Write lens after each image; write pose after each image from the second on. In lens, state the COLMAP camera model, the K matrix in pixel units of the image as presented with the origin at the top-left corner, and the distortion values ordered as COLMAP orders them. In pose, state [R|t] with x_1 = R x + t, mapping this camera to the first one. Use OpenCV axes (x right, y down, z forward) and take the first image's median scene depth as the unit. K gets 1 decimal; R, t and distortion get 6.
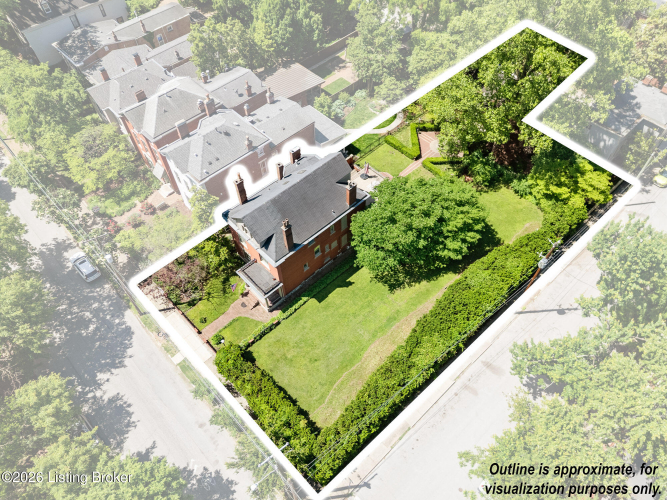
lens RADIAL K [[489.3, 0, 333.5], [0, 489.3, 250.0], [0, 0, 1]] dist [0.075508, -0.075191]
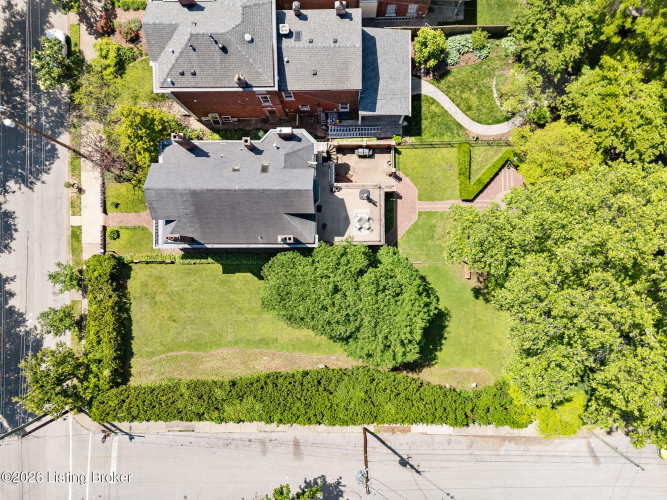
lens RADIAL K [[489.3, 0, 333.5], [0, 489.3, 250.0], [0, 0, 1]] dist [0.075508, -0.075191]
pose [[0.733091, 0.679980, -0.014346, 0.109212], [-0.541868, 0.596680, 0.591905, -0.581856], [0.411044, -0.426146, 0.805880, 0.373558]]
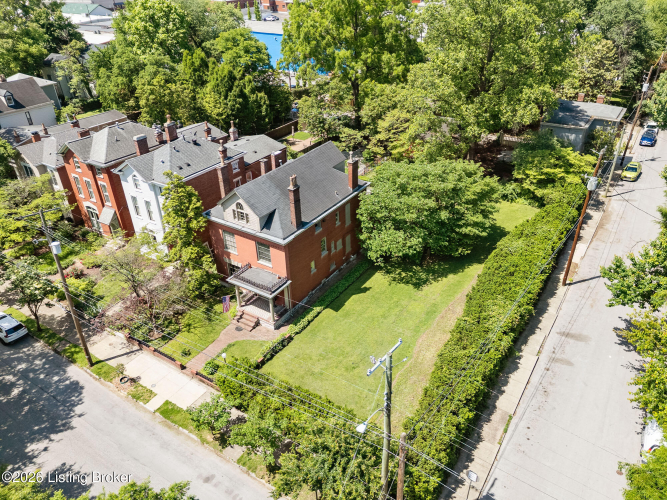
lens RADIAL K [[489.3, 0, 333.5], [0, 489.3, 250.0], [0, 0, 1]] dist [0.075508, -0.075191]
pose [[0.973852, -0.123208, 0.190874, -0.172975], [0.187789, 0.909410, -0.371093, 0.312403], [-0.127862, 0.397233, 0.908767, 0.254066]]
